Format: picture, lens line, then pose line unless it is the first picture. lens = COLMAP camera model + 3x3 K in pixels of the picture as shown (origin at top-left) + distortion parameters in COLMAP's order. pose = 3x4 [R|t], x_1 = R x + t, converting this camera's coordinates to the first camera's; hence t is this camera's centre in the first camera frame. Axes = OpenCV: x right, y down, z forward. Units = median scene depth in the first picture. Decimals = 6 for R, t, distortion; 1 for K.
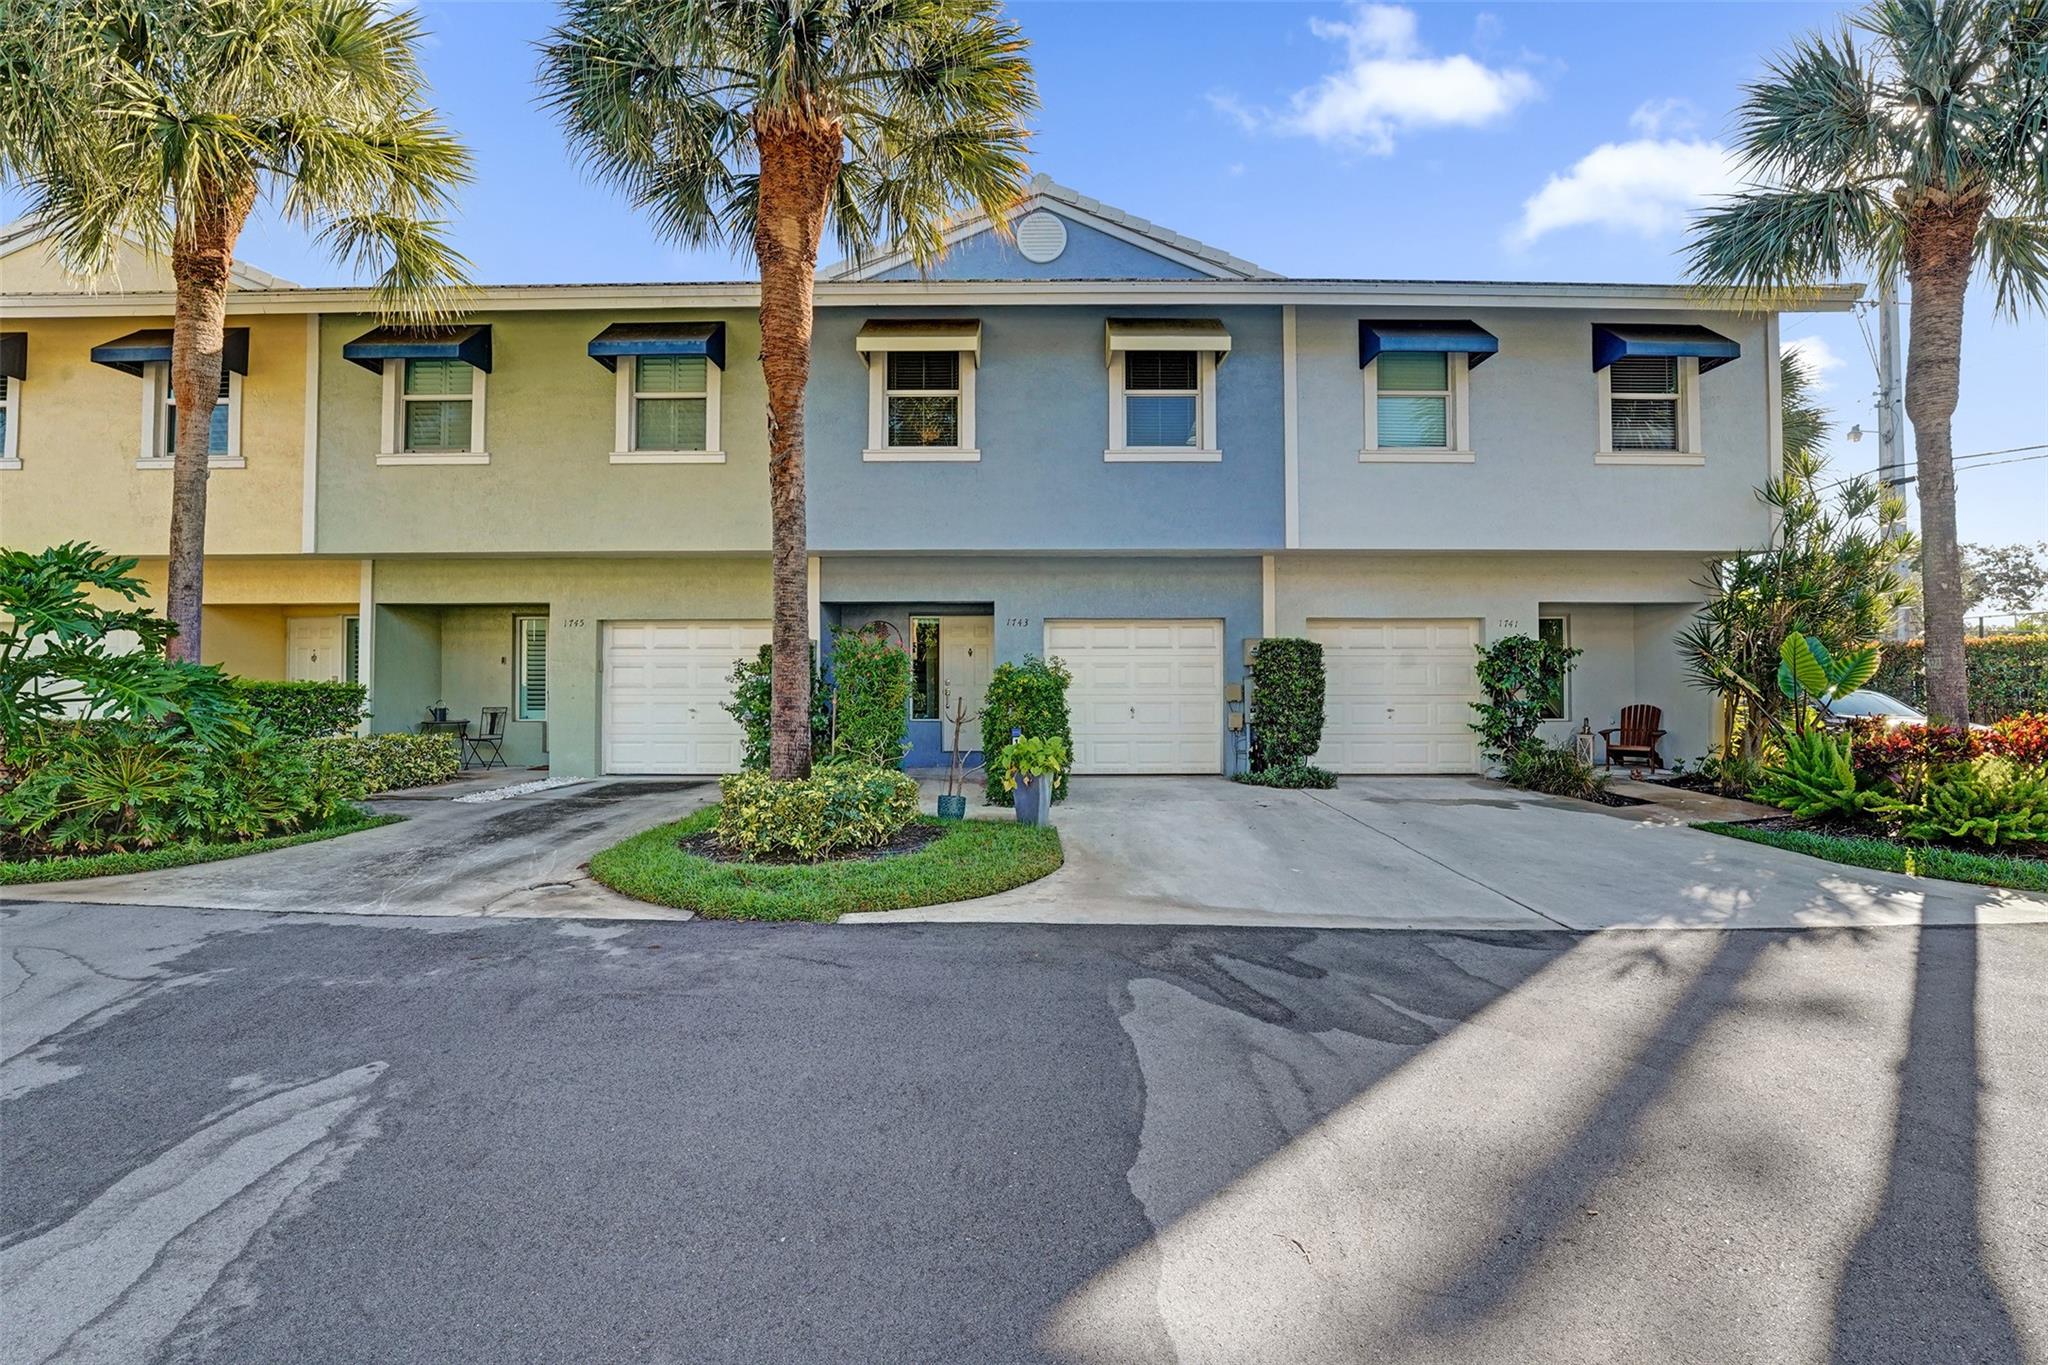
lens RADIAL K [[855.6, 0, 1021.9], [0, 855.6, 686.2], [0, 0, 1]] dist [-0.022164, 0.000124]
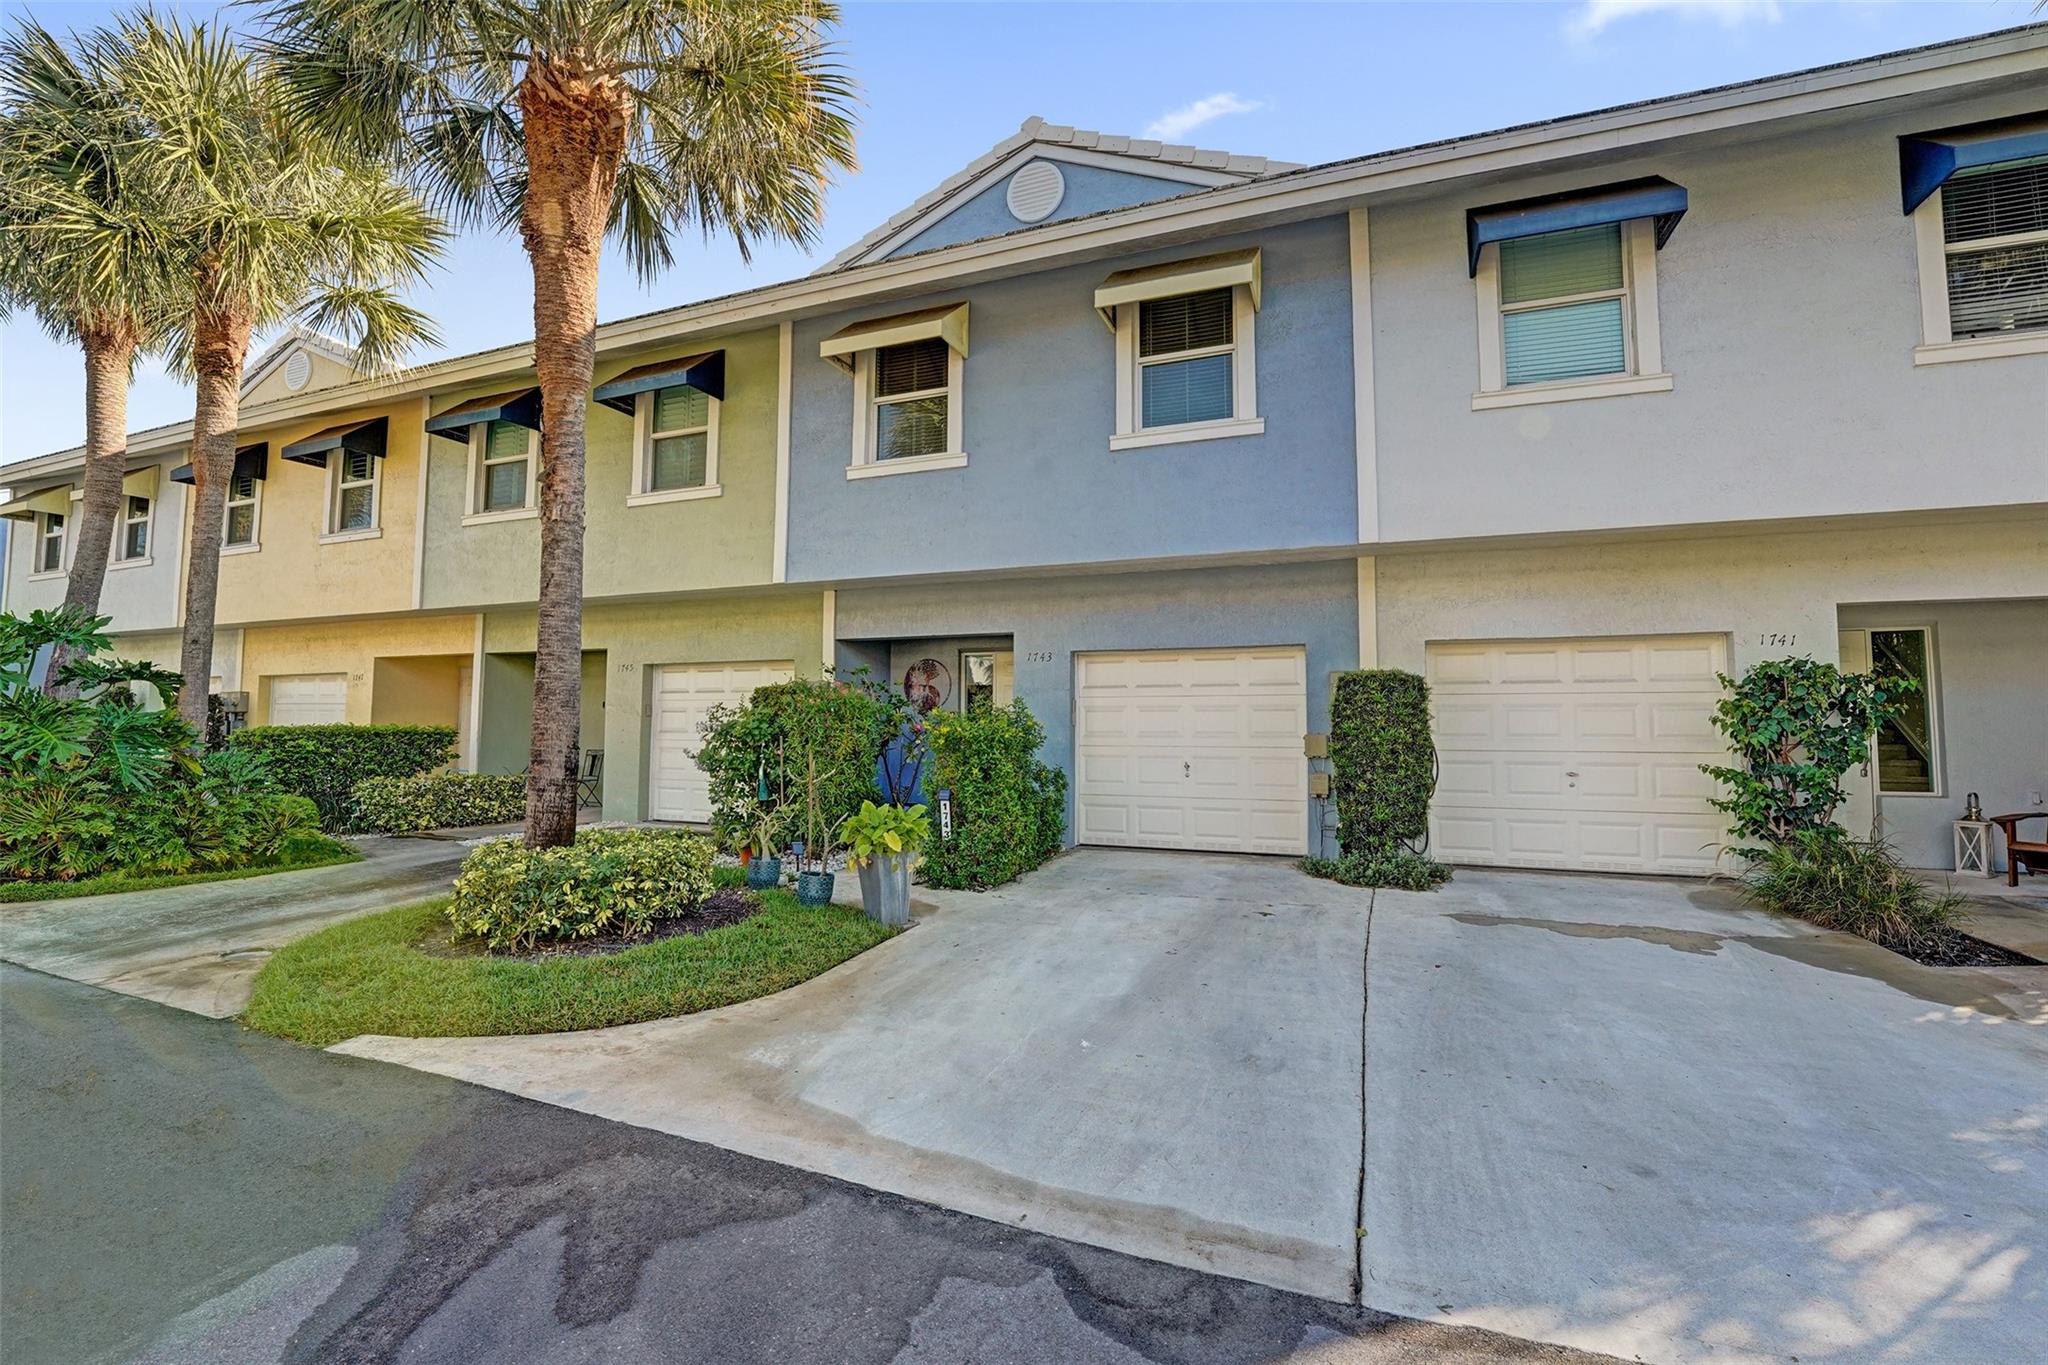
lens RADIAL K [[872.7, 0, 1024.0], [0, 872.7, 682.5], [0, 0, 1]] dist [-0.023642, 0.000407]
pose [[0.931675, -0.013153, -0.363054, 0.308396], [-0.005443, 0.998727, -0.050151, -0.008432], [0.363251, 0.048701, 0.930418, 0.231845]]
